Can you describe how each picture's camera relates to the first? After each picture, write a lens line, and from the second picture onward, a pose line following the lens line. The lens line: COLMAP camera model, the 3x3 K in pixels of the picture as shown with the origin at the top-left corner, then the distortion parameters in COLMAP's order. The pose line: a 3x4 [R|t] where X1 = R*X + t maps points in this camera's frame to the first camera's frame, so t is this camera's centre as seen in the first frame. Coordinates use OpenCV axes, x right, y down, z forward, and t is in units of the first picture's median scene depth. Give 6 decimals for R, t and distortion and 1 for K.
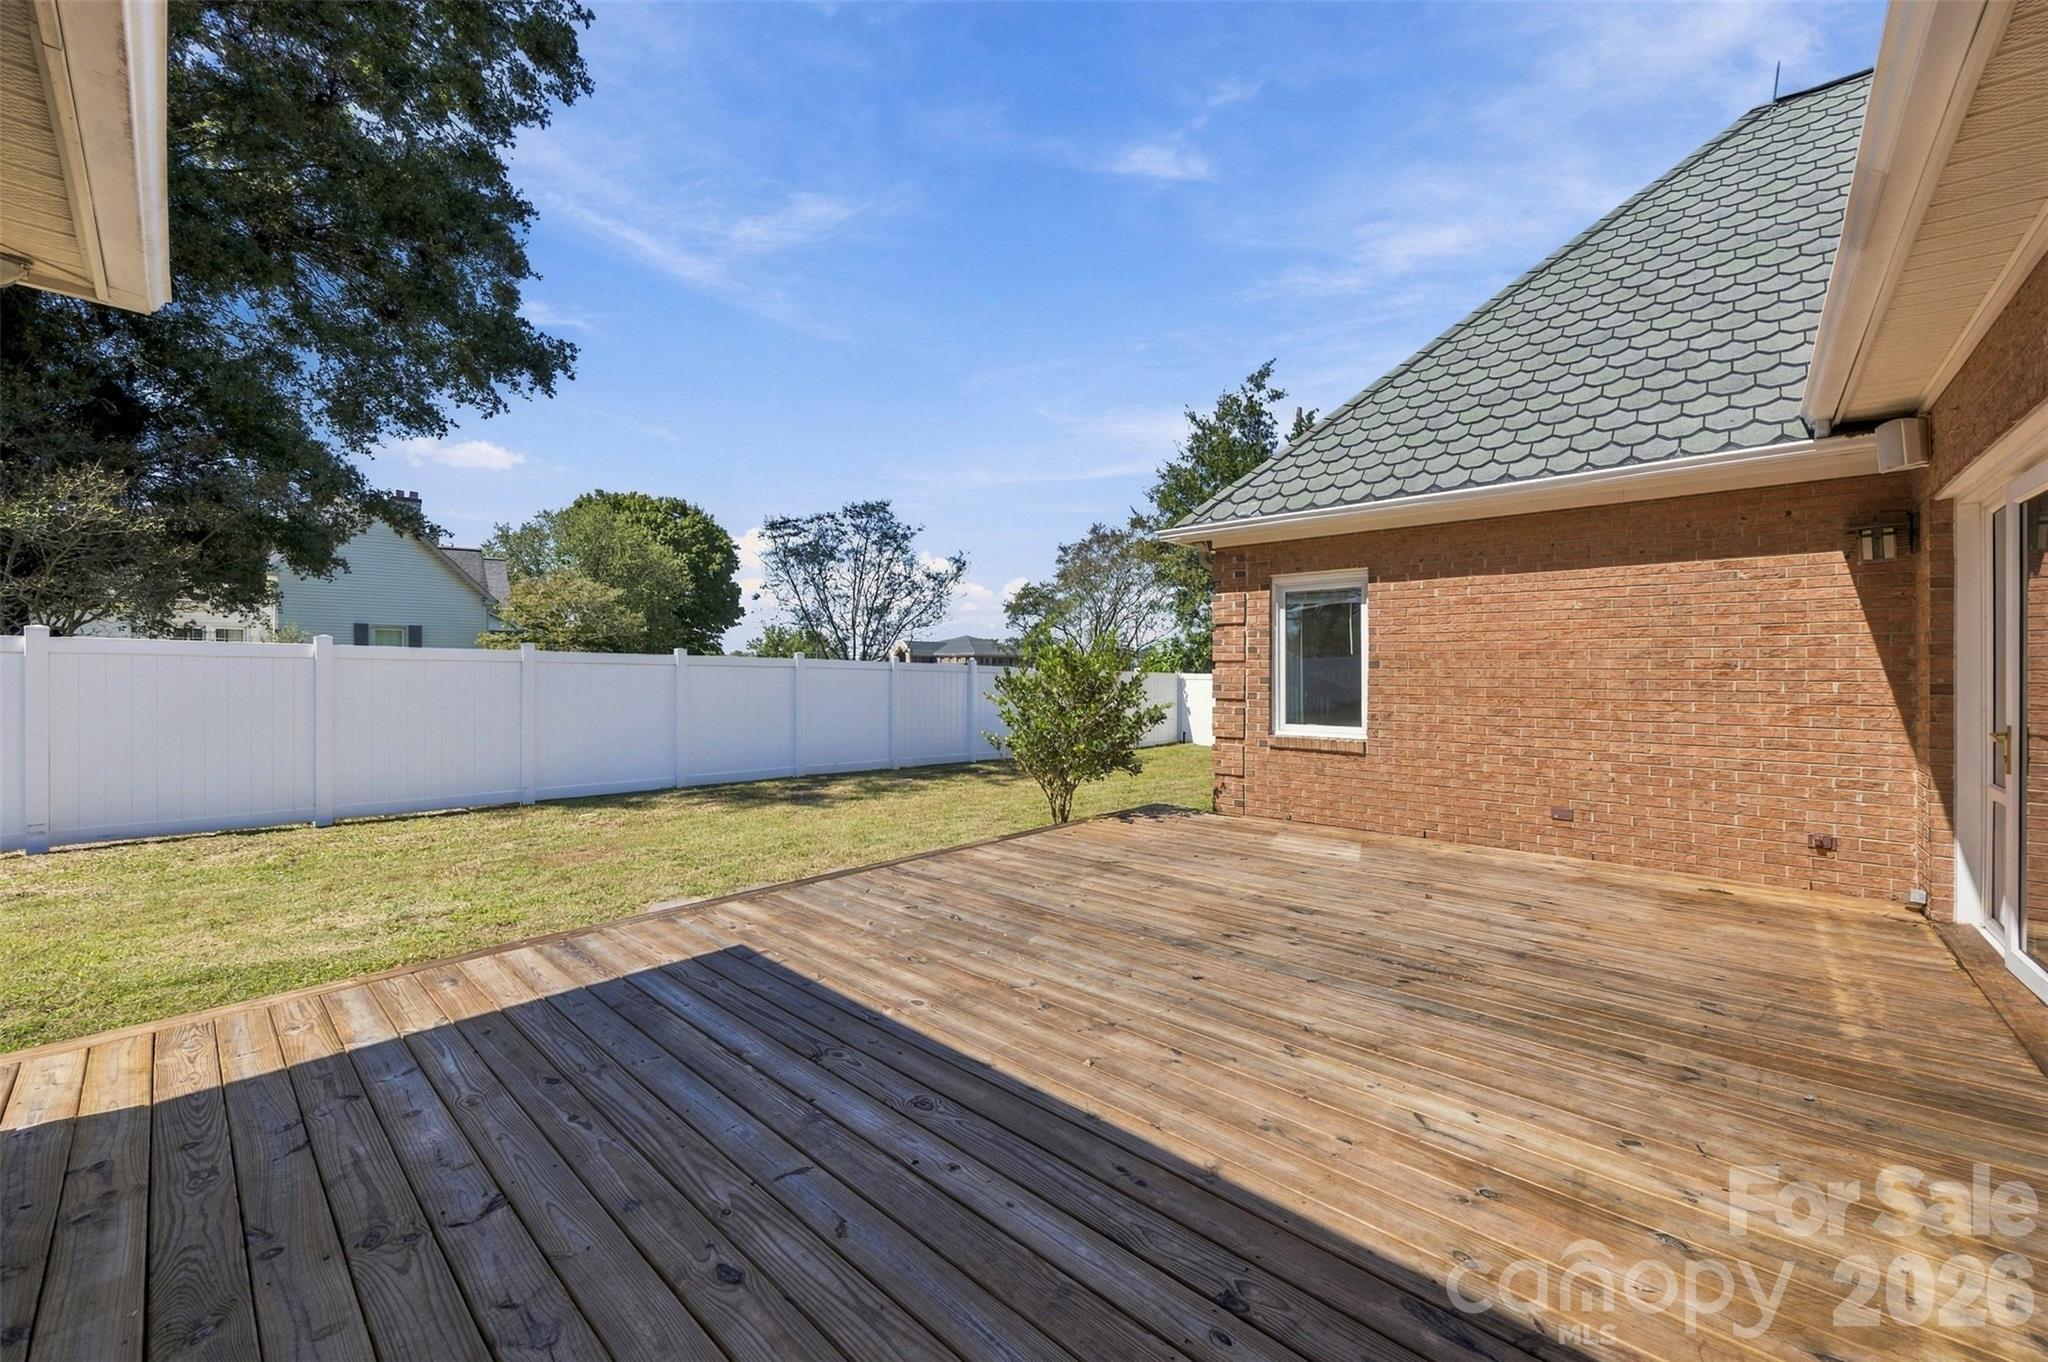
lens RADIAL K [[788.1, 0, 1024.2], [0, 788.1, 670.7], [0, 0, 1]] dist [0.001625, -0.000287]
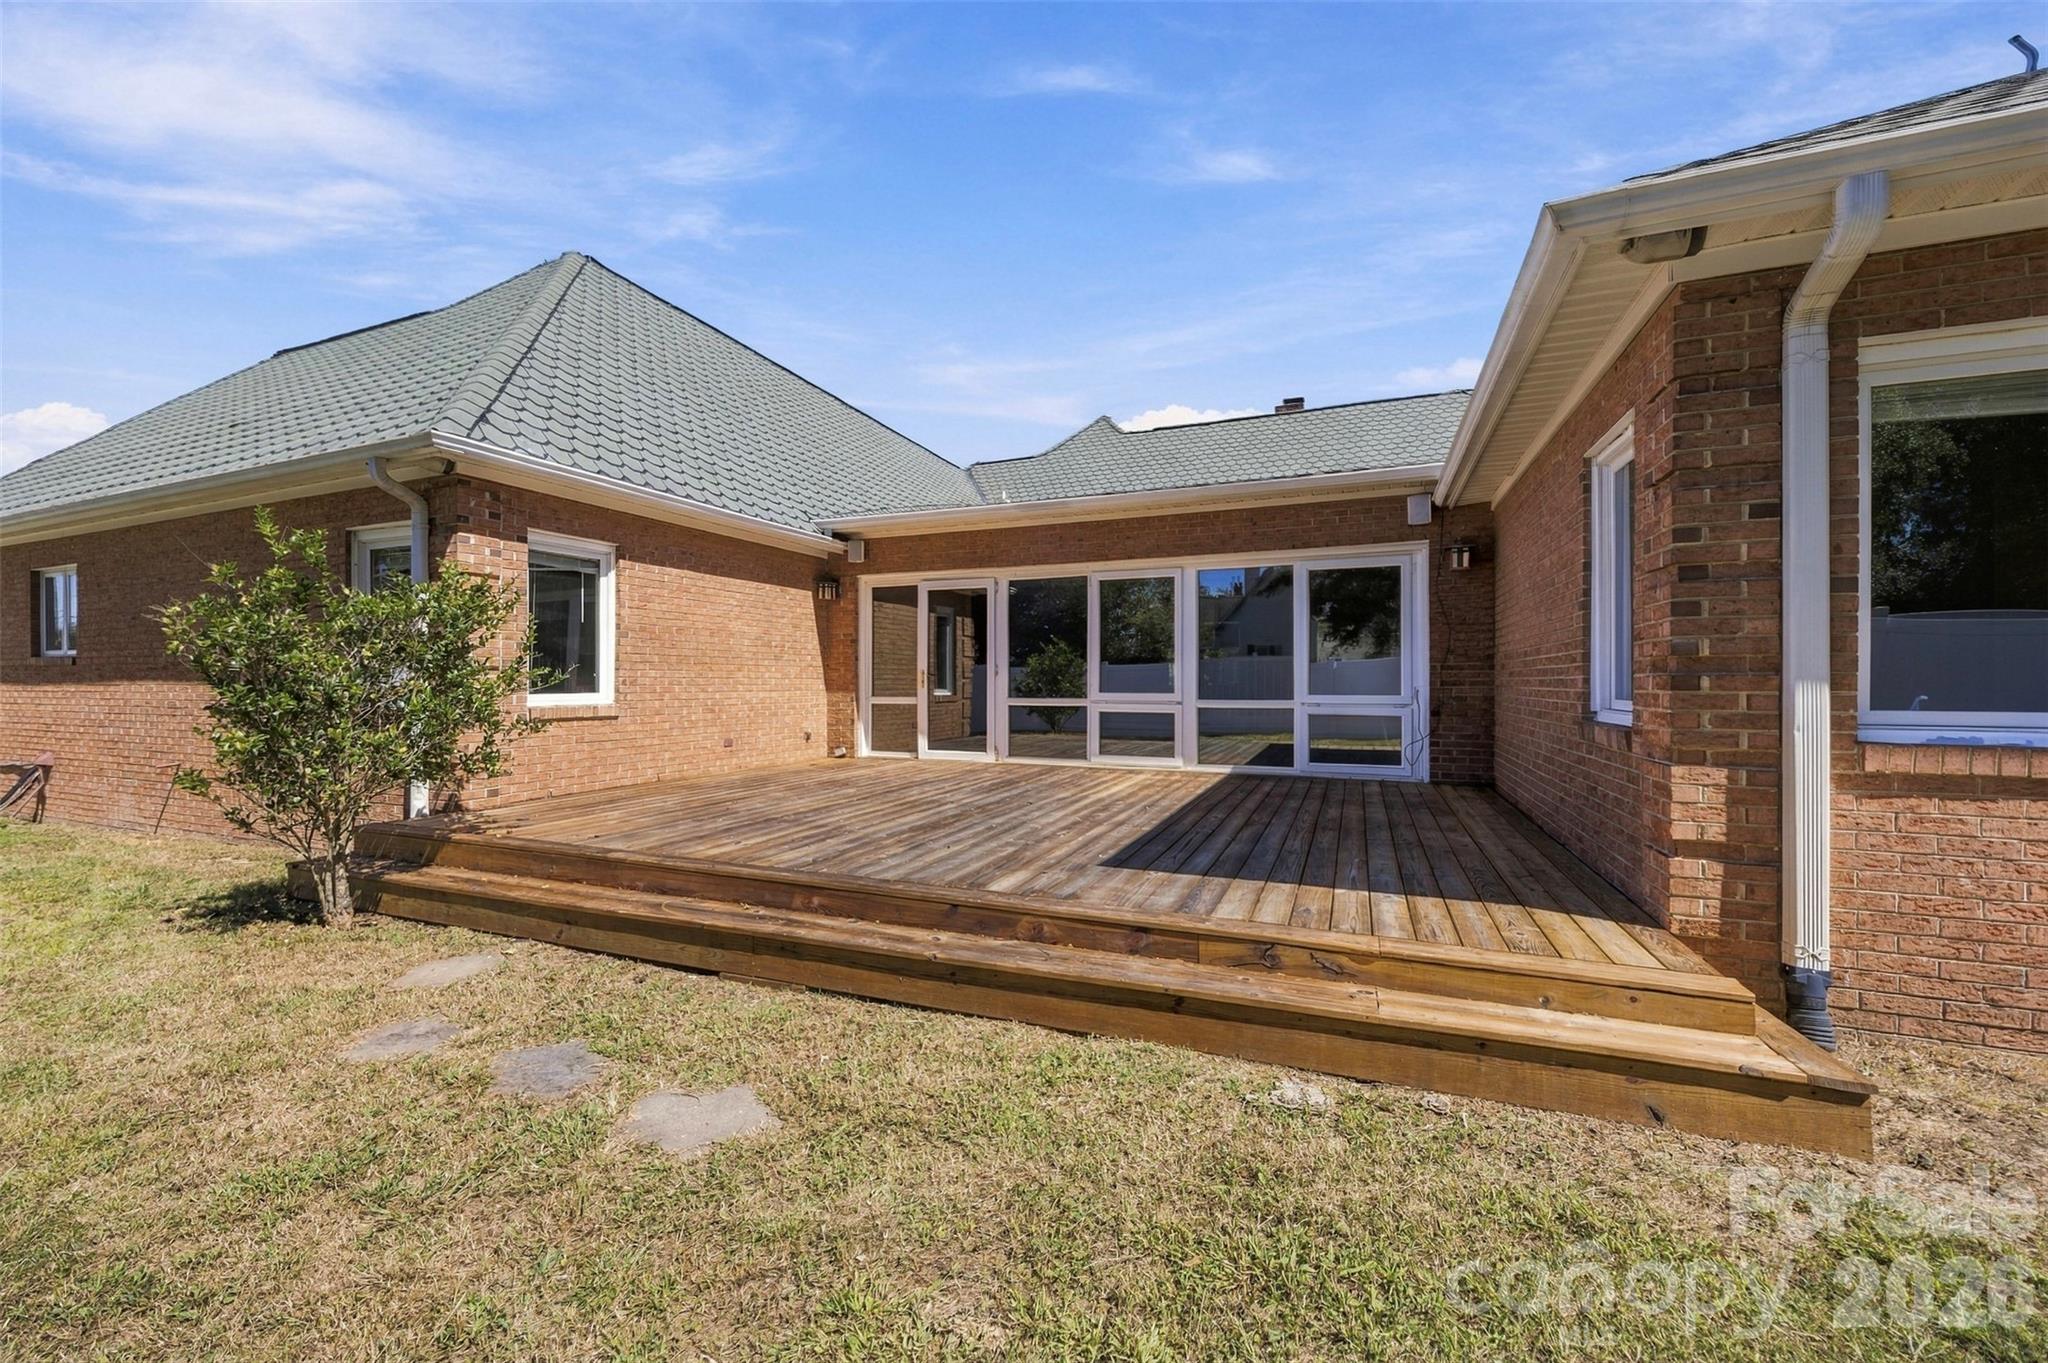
lens RADIAL K [[788.1, 0, 1027.8], [0, 788.1, 678.3], [0, 0, 1]] dist [0.001625, -0.000287]
pose [[-0.340414, 0.001020, 0.940275, -0.859130], [0.000903, 0.999999, -0.000758, 0.060143], [-0.940275, 0.000592, -0.340415, 0.933161]]
